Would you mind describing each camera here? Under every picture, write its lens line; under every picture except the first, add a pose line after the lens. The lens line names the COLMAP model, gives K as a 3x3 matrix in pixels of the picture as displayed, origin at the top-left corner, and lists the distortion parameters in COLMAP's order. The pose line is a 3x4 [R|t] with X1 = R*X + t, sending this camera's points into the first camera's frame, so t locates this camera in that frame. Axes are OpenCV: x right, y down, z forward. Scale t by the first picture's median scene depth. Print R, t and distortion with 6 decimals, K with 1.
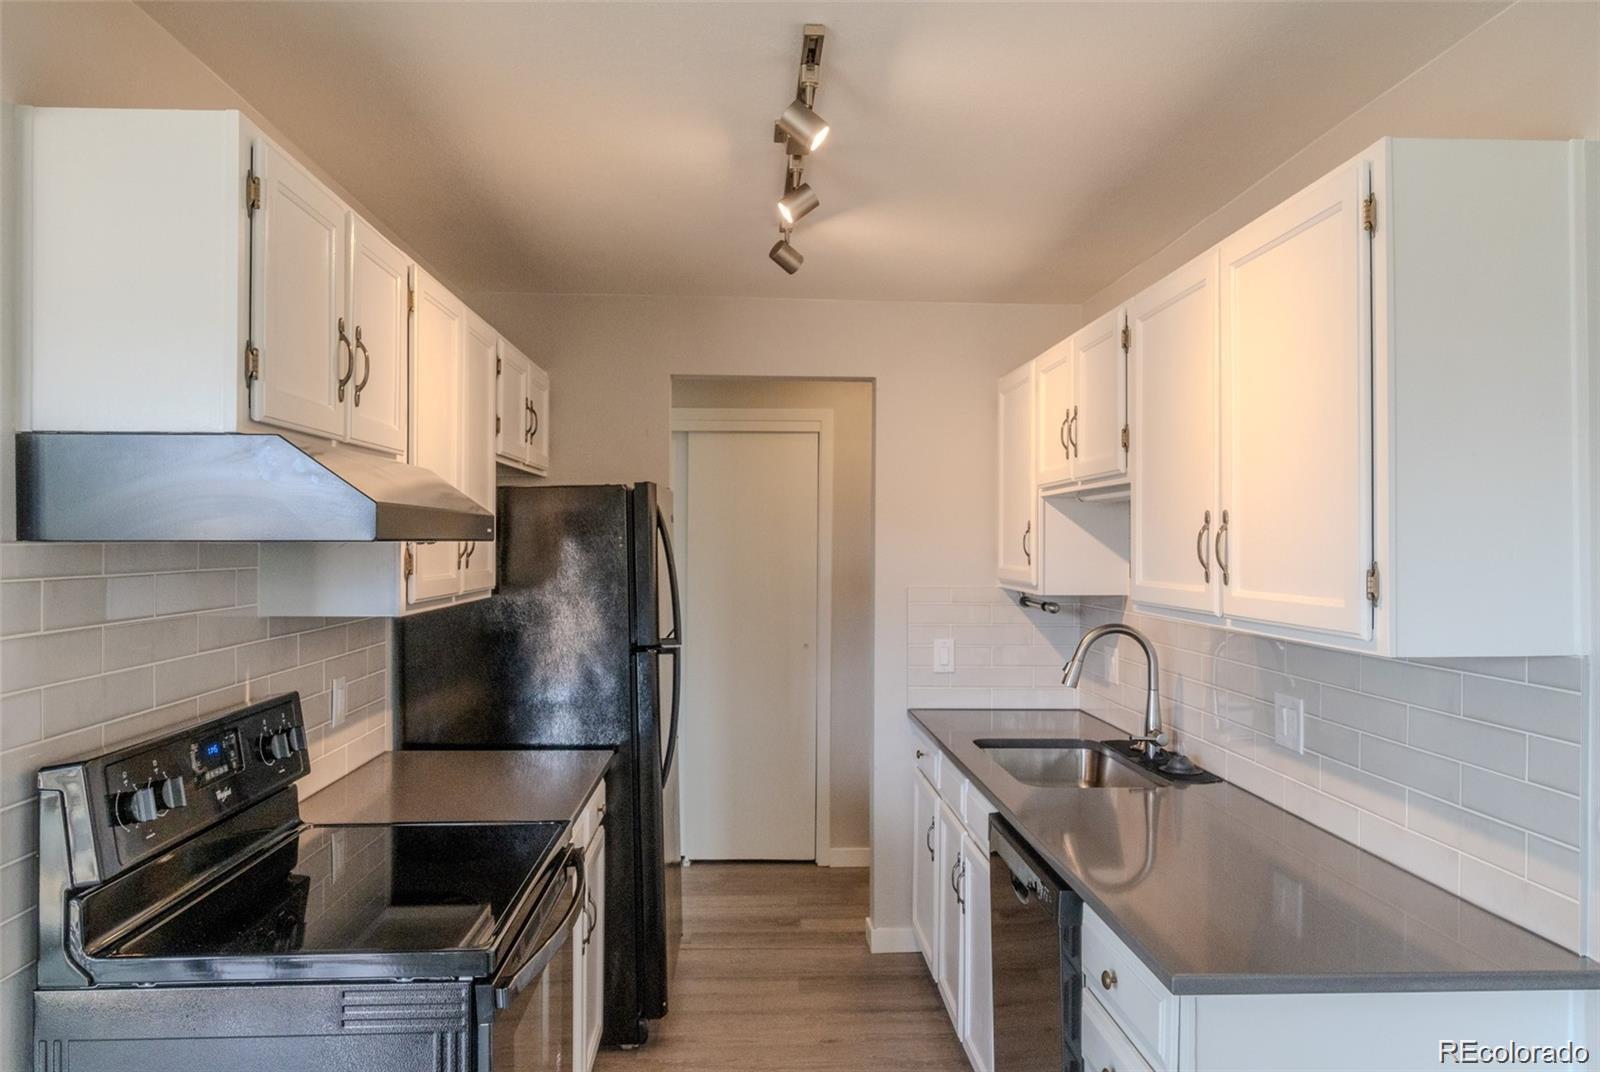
lens RADIAL K [[1111.7, 0, 800.0], [0, 1111.7, 536.0], [0, 0, 1]] dist [0.001089, 0.001869]
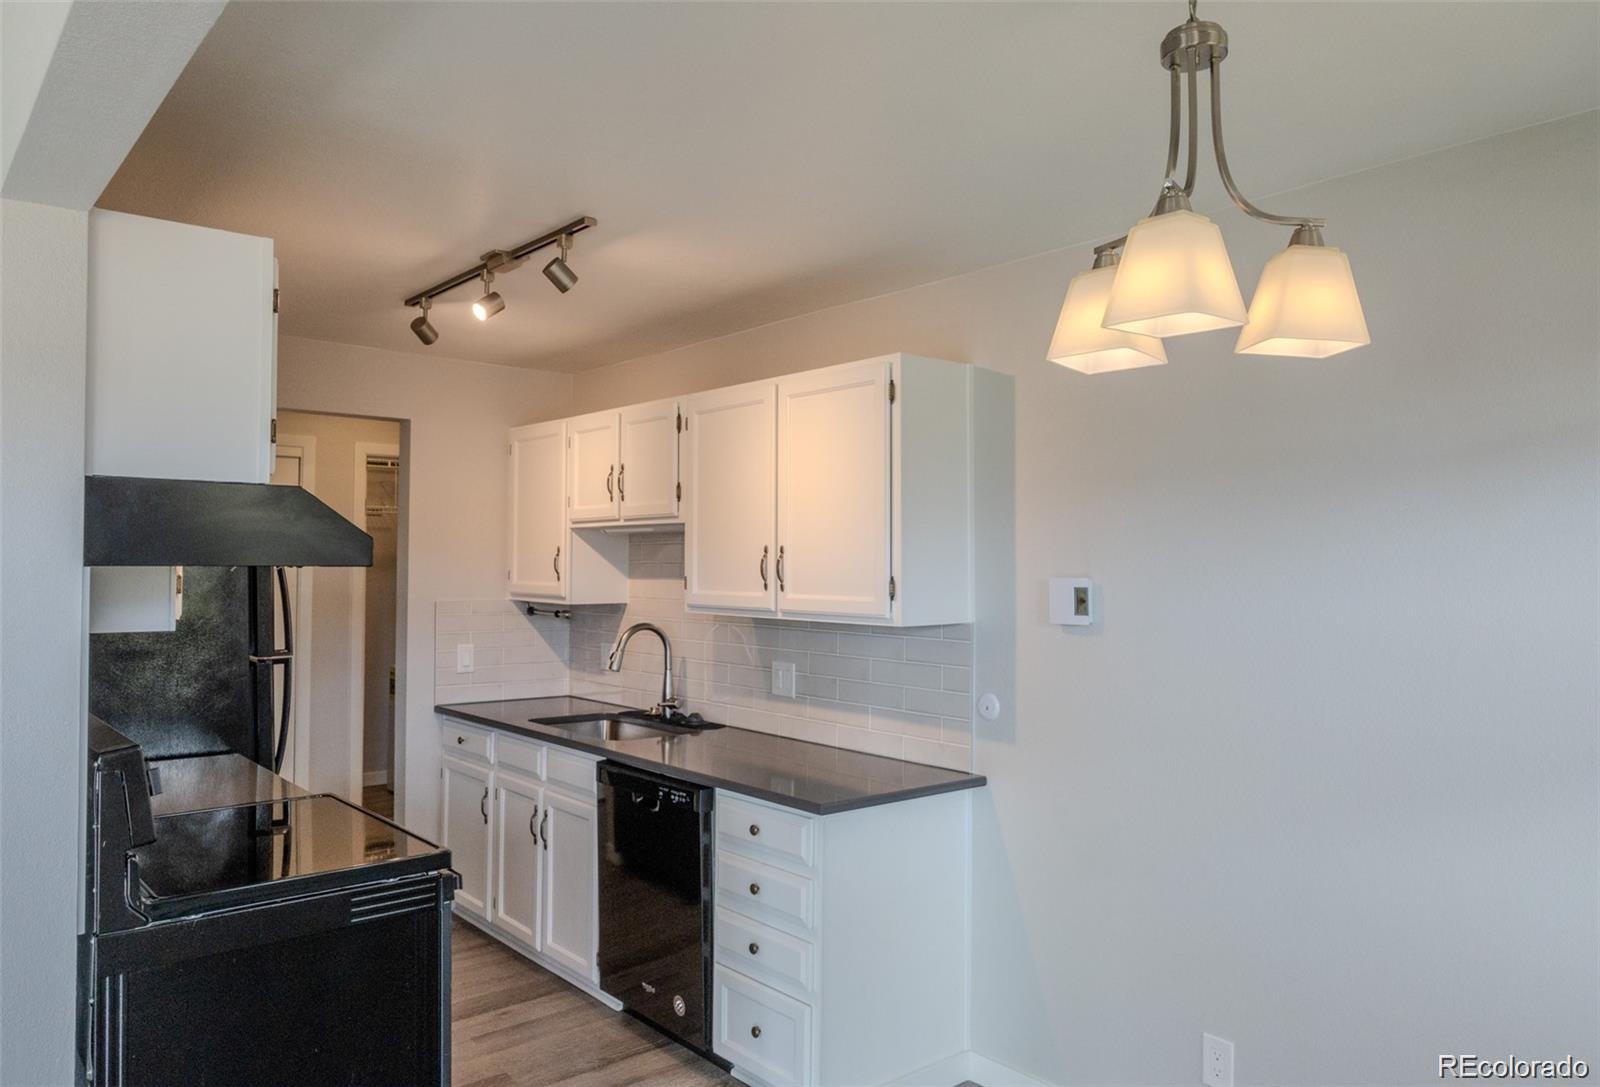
lens RADIAL K [[1117.3, 0, 800.0], [0, 1117.3, 543.5], [0, 0, 1]] dist [0.001535, -0.000498]
pose [[0.797531, 0.010200, 0.603192, -0.414606], [-0.005448, 0.999938, -0.009705, -0.007231], [-0.603253, 0.004454, 0.797537, -0.227601]]
